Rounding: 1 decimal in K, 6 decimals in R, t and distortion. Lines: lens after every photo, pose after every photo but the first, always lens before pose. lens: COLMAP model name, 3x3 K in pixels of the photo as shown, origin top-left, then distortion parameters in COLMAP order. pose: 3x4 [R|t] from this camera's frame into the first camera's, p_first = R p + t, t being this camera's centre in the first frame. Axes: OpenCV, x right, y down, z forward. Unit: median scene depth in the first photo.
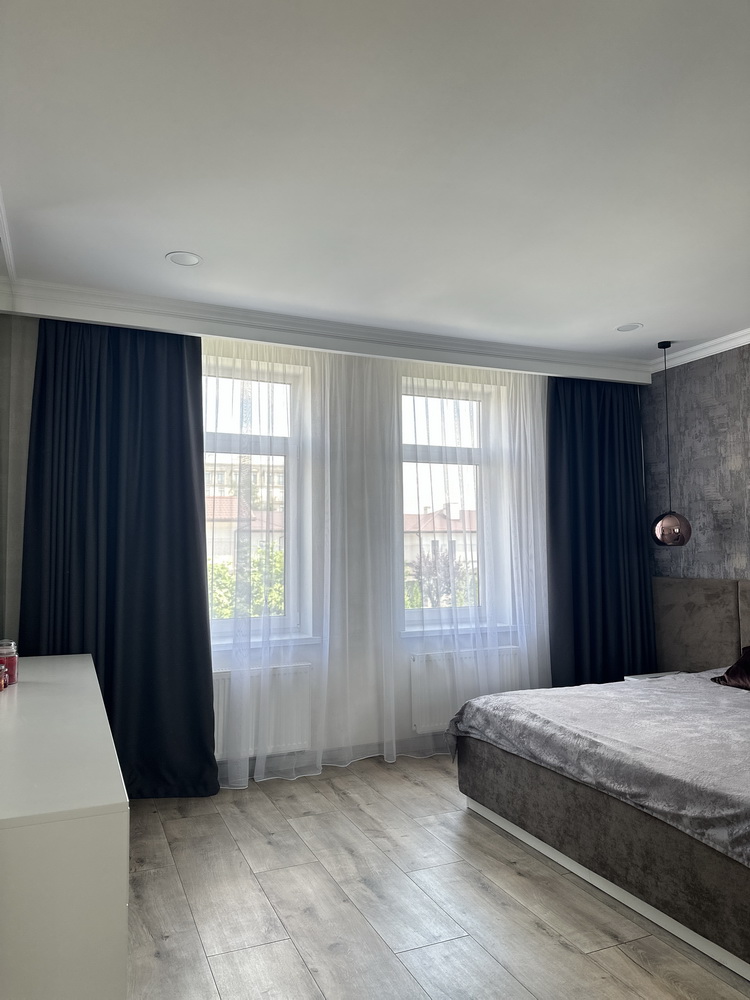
lens RADIAL K [[700.8, 0, 382.4], [0, 700.8, 502.2], [0, 0, 1]] dist [0.066731, -0.091757]
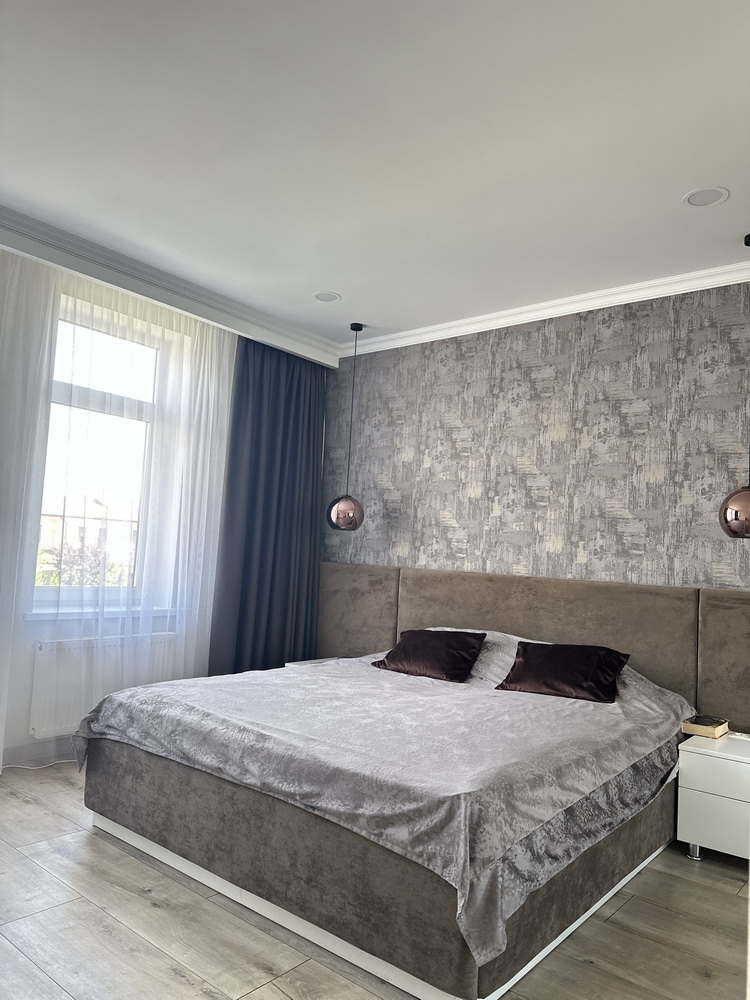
lens RADIAL K [[700.8, 0, 382.4], [0, 700.8, 502.2], [0, 0, 1]] dist [0.066731, -0.091757]
pose [[0.887363, 0.092881, 0.451620, 0.013894], [-0.096713, 0.995205, -0.014651, 0.046458], [-0.450815, -0.030676, 0.892090, 0.148476]]
